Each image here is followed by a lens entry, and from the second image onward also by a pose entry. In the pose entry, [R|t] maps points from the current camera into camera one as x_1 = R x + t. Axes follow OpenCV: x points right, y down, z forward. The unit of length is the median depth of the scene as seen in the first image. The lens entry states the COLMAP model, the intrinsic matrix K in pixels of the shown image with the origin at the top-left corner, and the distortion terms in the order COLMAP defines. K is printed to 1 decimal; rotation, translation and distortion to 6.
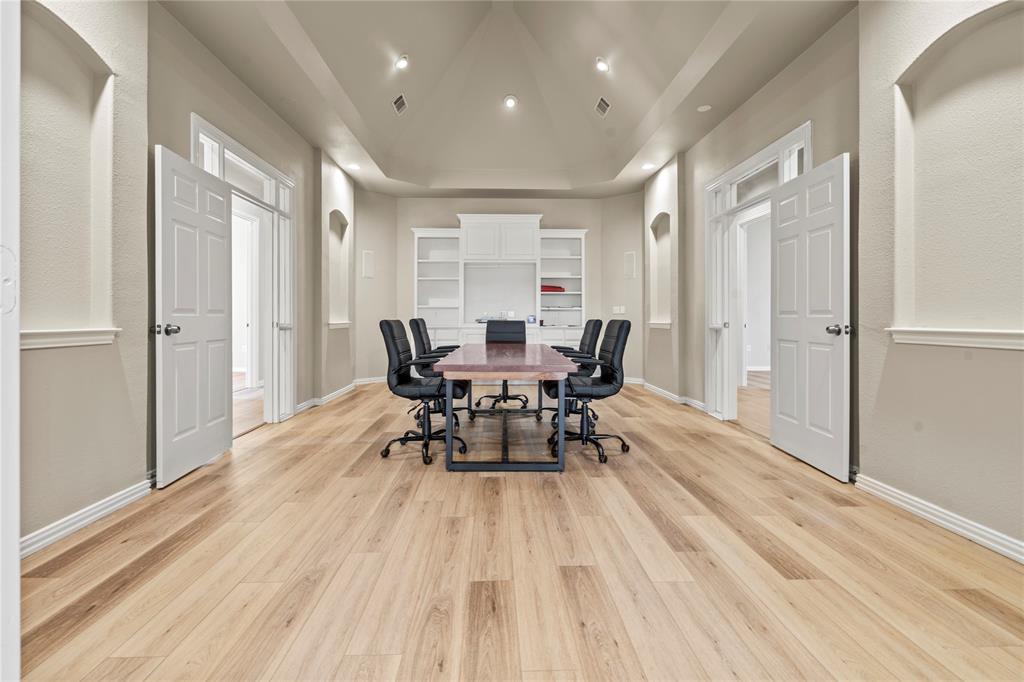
lens RADIAL K [[469.1, 0, 510.4], [0, 469.1, 316.6], [0, 0, 1]] dist [-0.004911, 0.002572]
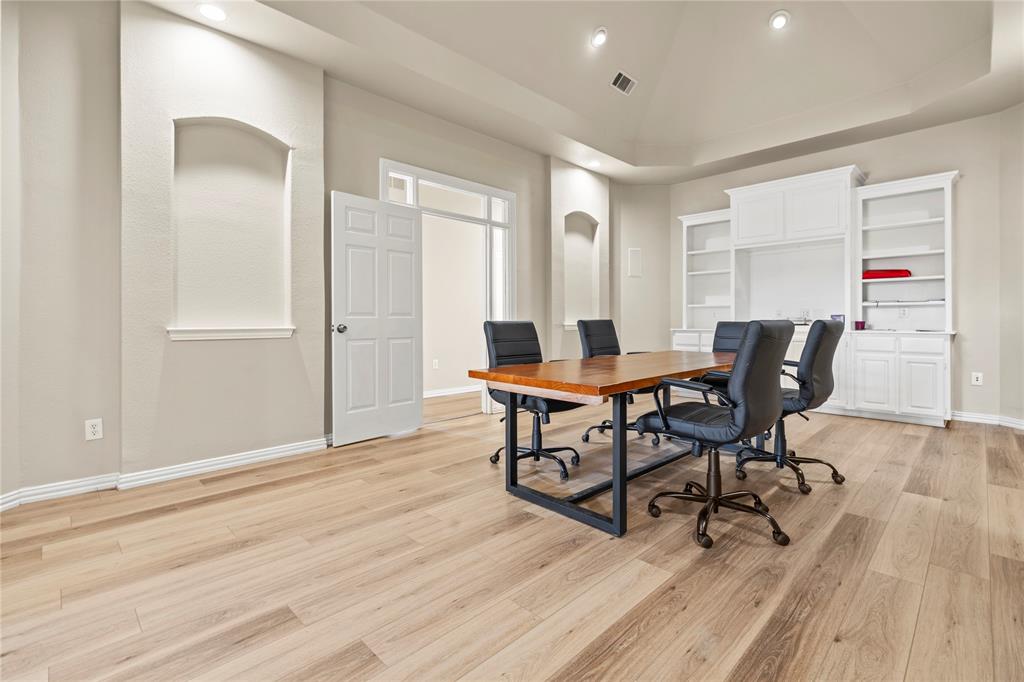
lens RADIAL K [[469.1, 0, 511.3], [0, 469.1, 321.6], [0, 0, 1]] dist [-0.004911, 0.002572]
pose [[0.679352, -0.001480, -0.733811, 0.535207], [0.005267, 0.999982, 0.002858, 0.007230], [0.733794, -0.005807, 0.679347, 0.427234]]
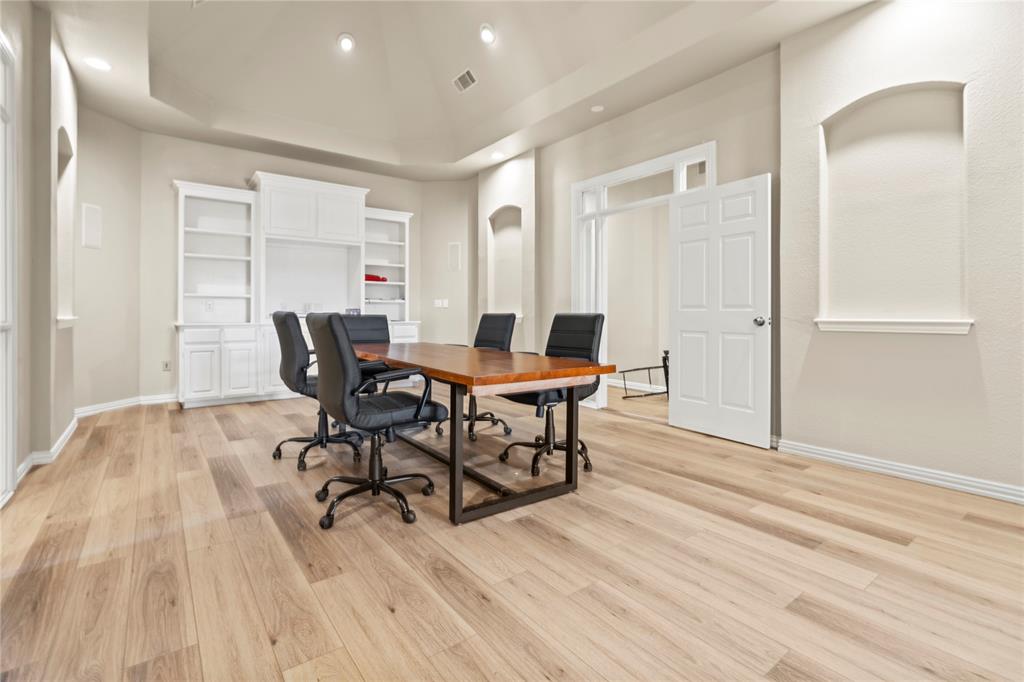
lens RADIAL K [[469.1, 0, 509.2], [0, 469.1, 312.3], [0, 0, 1]] dist [-0.004911, 0.002572]
pose [[0.818885, 0.001478, 0.573955, -0.496182], [-0.002198, 0.999997, 0.000561, 0.005915], [-0.573953, -0.001721, 0.818887, 0.387554]]
